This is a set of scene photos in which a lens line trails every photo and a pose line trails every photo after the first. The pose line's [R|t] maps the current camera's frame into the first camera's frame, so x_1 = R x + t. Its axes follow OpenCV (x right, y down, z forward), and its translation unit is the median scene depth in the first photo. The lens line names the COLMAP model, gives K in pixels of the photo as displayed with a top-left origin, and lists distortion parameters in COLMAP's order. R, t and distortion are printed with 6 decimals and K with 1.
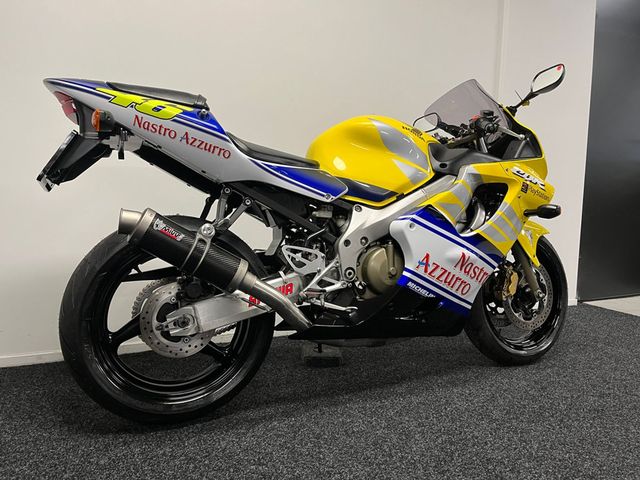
lens RADIAL K [[488.2, 0, 320.0], [0, 488.2, 240.0], [0, 0, 1]] dist [0.048023, -0.002387]
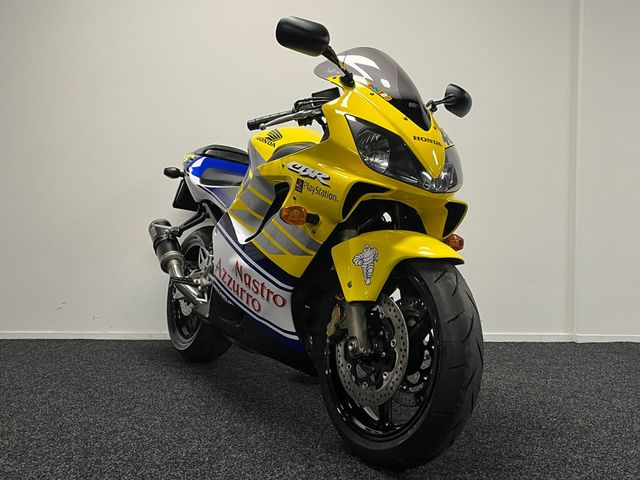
lens RADIAL K [[597.8, 0, 320.0], [0, 597.8, 240.0], [0, 0, 1]] dist [0.000875, -0.000085]
pose [[0.137380, 0.000084, -0.990518, 1.497463], [-0.101505, 0.994737, -0.013994, -0.014871], [0.985304, 0.102465, 0.136665, 1.030568]]
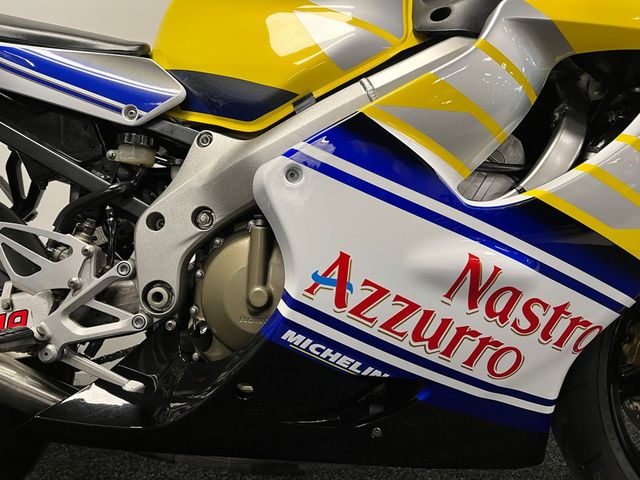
lens RADIAL K [[488.2, 0, 320.0], [0, 488.2, 240.0], [0, 0, 1]] dist [0.048023, -0.002387]
pose [[0.906677, 0.021932, -0.421254, 0.349912], [-0.026984, 0.999618, -0.006034, 0.020905], [0.420961, 0.016838, 0.906922, 0.678067]]
